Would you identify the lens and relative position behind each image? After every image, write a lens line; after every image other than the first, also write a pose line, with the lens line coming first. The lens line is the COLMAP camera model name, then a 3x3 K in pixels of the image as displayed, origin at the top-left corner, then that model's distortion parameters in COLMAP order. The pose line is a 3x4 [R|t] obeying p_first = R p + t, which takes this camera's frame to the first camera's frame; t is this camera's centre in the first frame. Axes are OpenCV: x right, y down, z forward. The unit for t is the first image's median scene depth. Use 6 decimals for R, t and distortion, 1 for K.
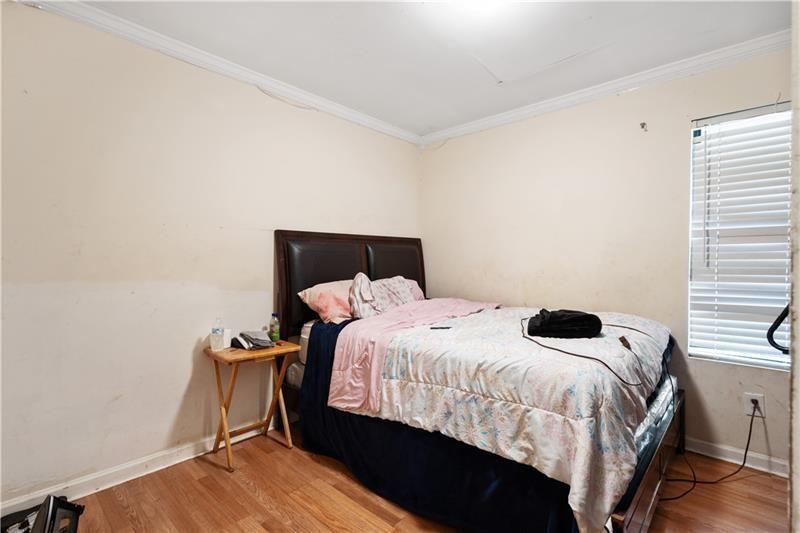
lens RADIAL K [[369.0, 0, 398.7], [0, 369.0, 265.7], [0, 0, 1]] dist [0.000909, 0.000210]
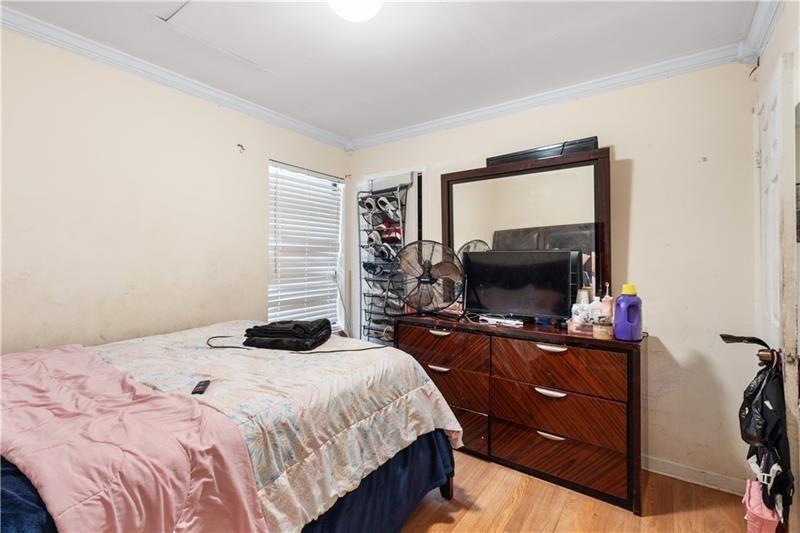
lens RADIAL K [[369.0, 0, 400.0], [0, 369.0, 263.6], [0, 0, 1]] dist [0.000909, 0.000210]
pose [[-0.129063, -0.008095, 0.991603, -0.670303], [0.009012, 0.999916, 0.009336, -0.051152], [-0.991595, 0.010142, -0.128980, 0.913456]]
